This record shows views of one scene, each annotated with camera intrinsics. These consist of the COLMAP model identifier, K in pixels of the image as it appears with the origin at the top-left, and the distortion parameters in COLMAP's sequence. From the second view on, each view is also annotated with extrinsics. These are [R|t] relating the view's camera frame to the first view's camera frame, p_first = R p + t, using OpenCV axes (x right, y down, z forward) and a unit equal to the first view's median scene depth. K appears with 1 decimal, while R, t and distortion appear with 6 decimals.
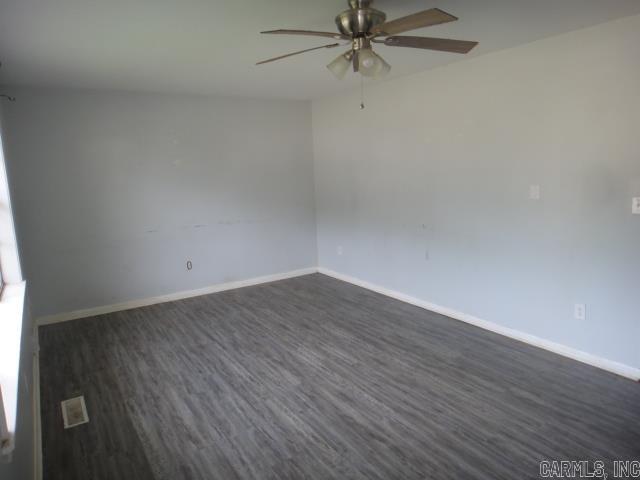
lens RADIAL K [[450.5, 0, 320.4], [0, 450.5, 240.1], [0, 0, 1]] dist [-0.001468, 0.006226]
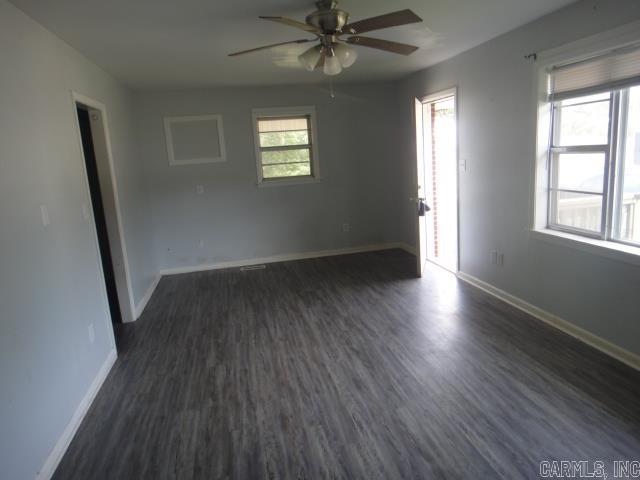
lens RADIAL K [[450.5, 0, 320.5], [0, 450.5, 239.7], [0, 0, 1]] dist [-0.001468, 0.006226]
pose [[-0.930316, 0.038343, 0.364749, -0.228803], [0.166082, 0.930751, 0.325761, -0.263525], [-0.326999, 0.363639, -0.872260, 1.696936]]
